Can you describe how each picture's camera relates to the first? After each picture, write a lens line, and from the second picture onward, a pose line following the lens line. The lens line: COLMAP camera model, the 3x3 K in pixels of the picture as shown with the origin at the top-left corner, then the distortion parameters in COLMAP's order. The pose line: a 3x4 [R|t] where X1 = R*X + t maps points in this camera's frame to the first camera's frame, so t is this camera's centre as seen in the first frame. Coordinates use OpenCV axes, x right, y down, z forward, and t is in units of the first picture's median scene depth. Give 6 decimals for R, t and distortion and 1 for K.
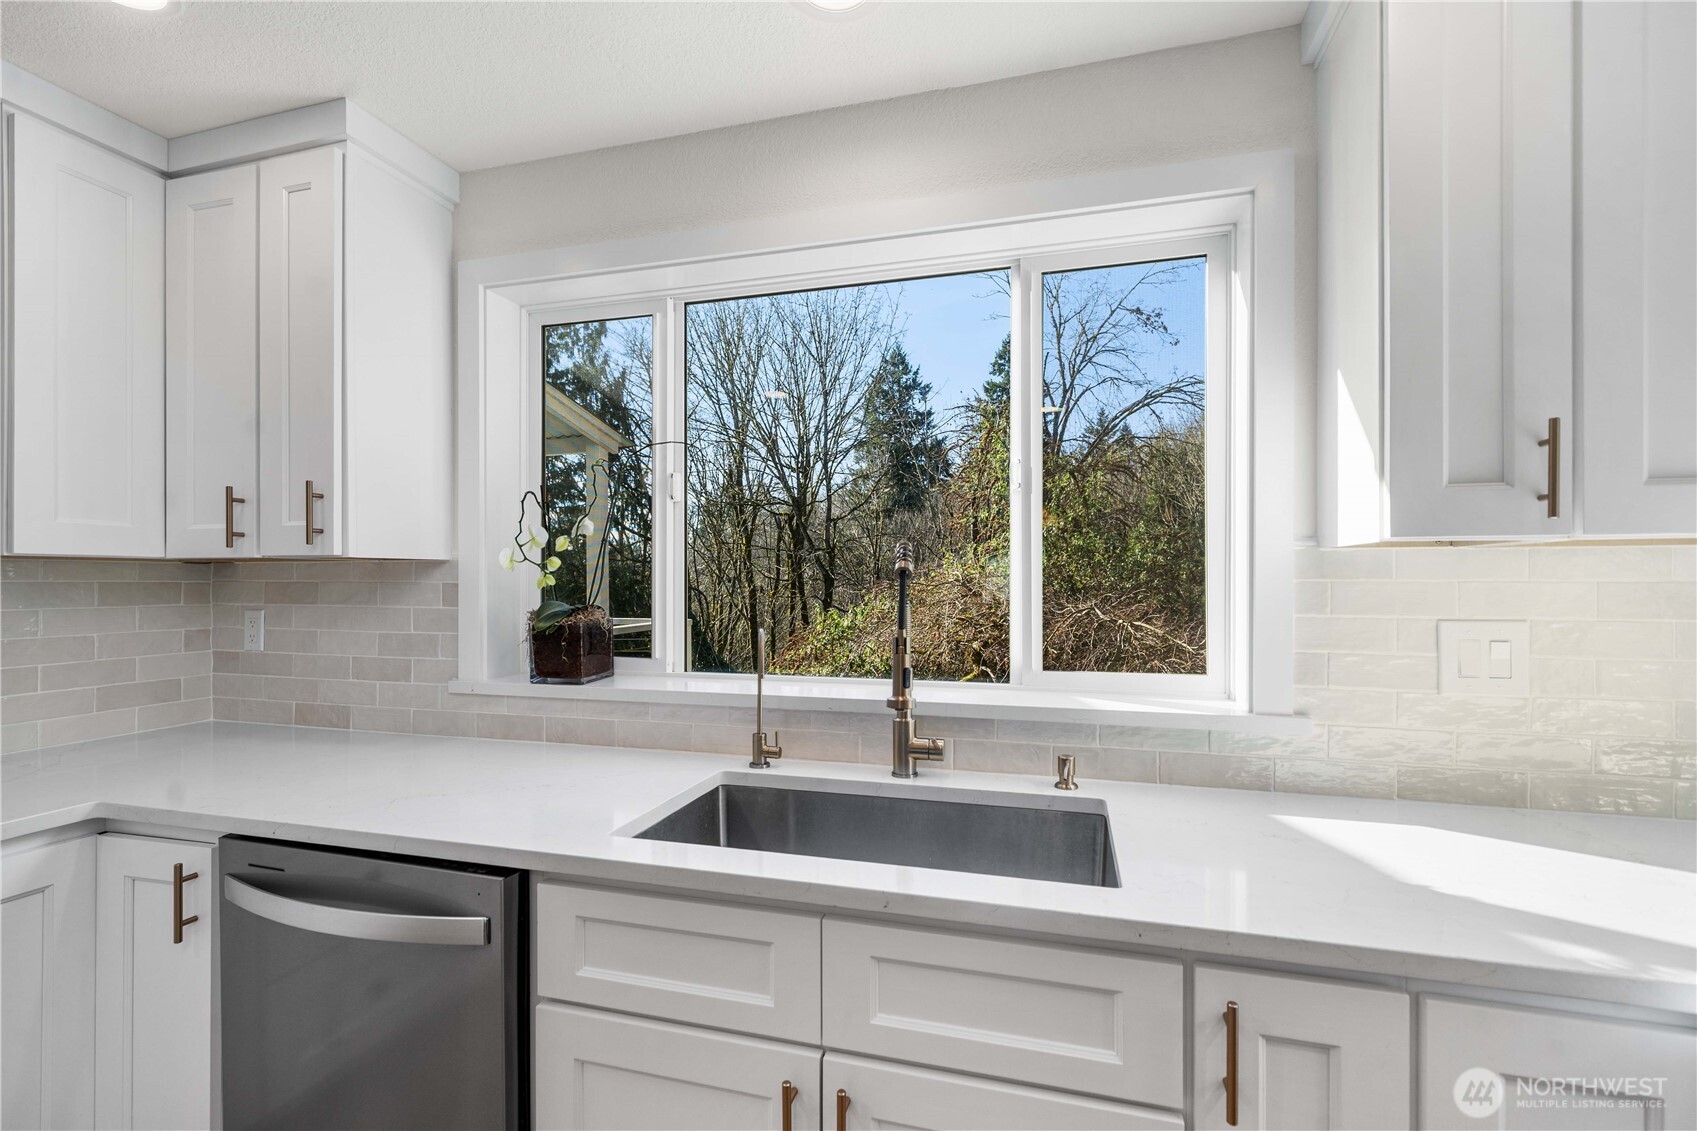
lens RADIAL K [[751.6, 0, 849.6], [0, 751.6, 573.6], [0, 0, 1]] dist [-0.000436, -0.000023]
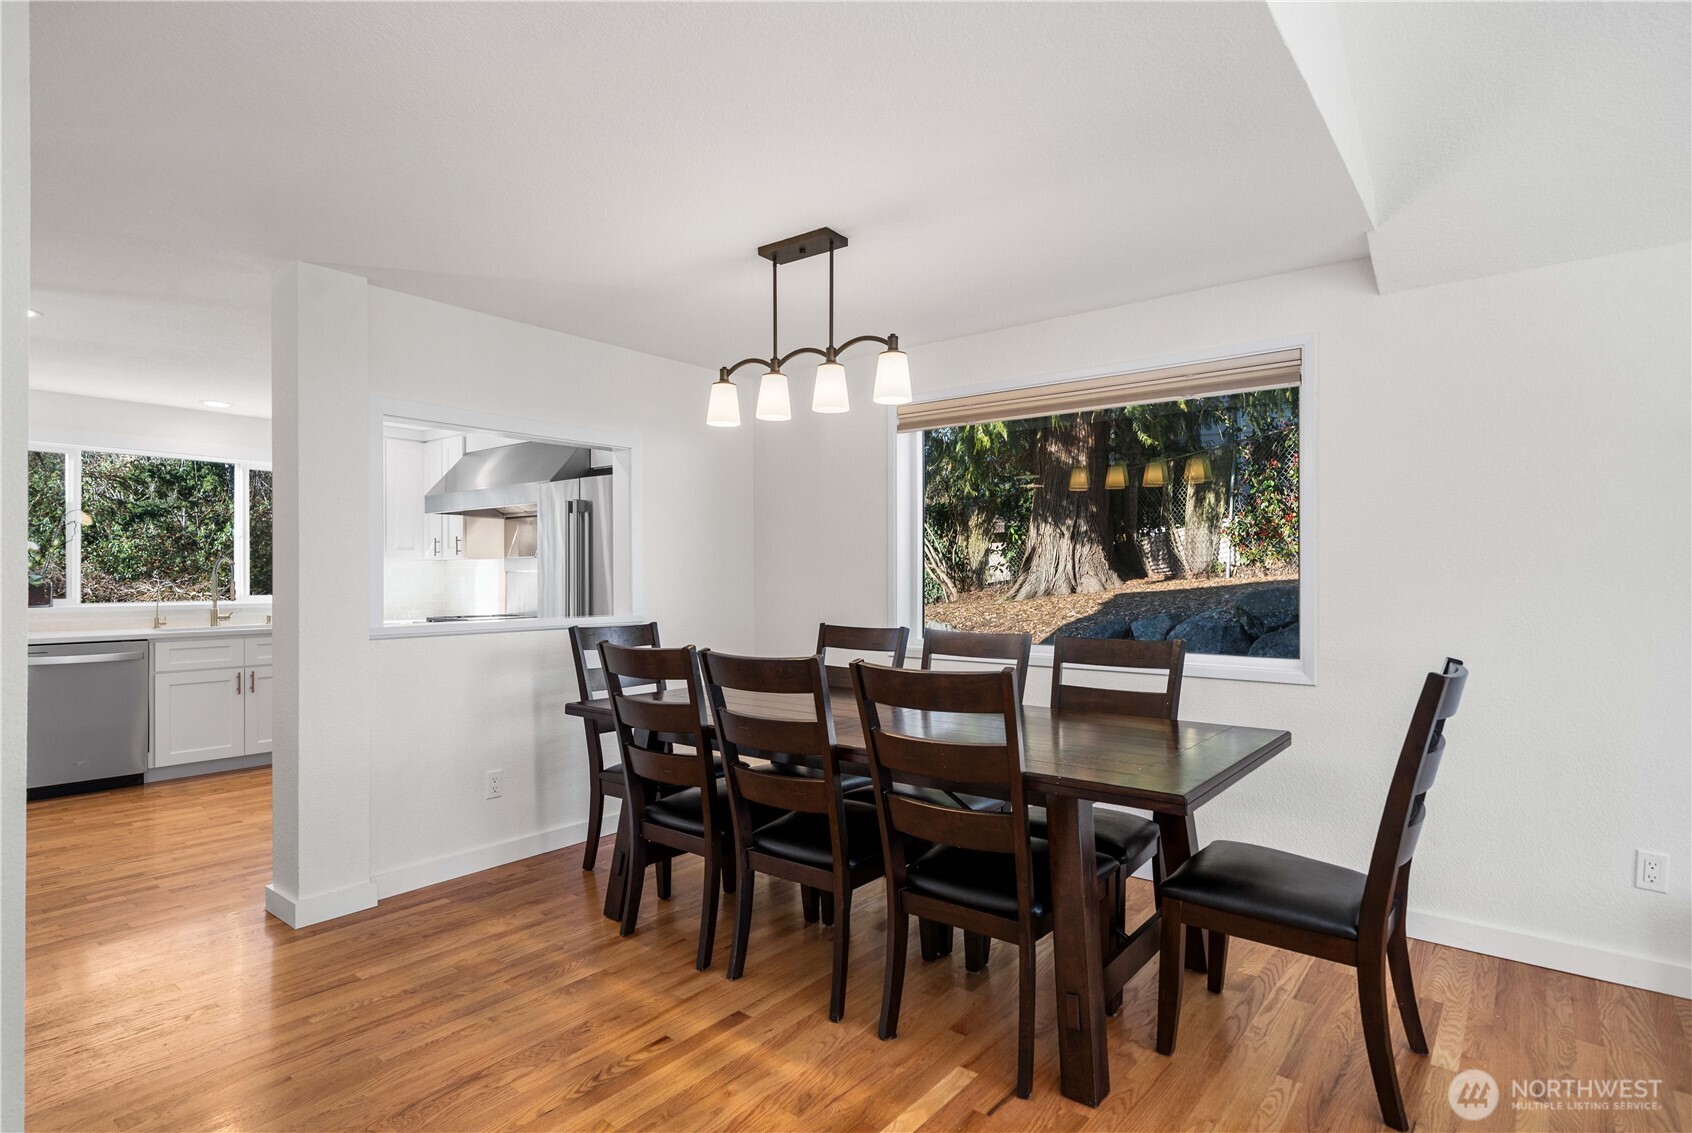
lens RADIAL K [[886.4, 0, 846.0], [0, 886.4, 566.5], [0, 0, 1]] dist [0.003014, 0.000638]
pose [[0.385144, 0.008394, 0.922818, -2.657549], [-0.006832, 0.999957, -0.006245, 0.016544], [-0.922831, -0.003899, 0.385185, -3.294367]]
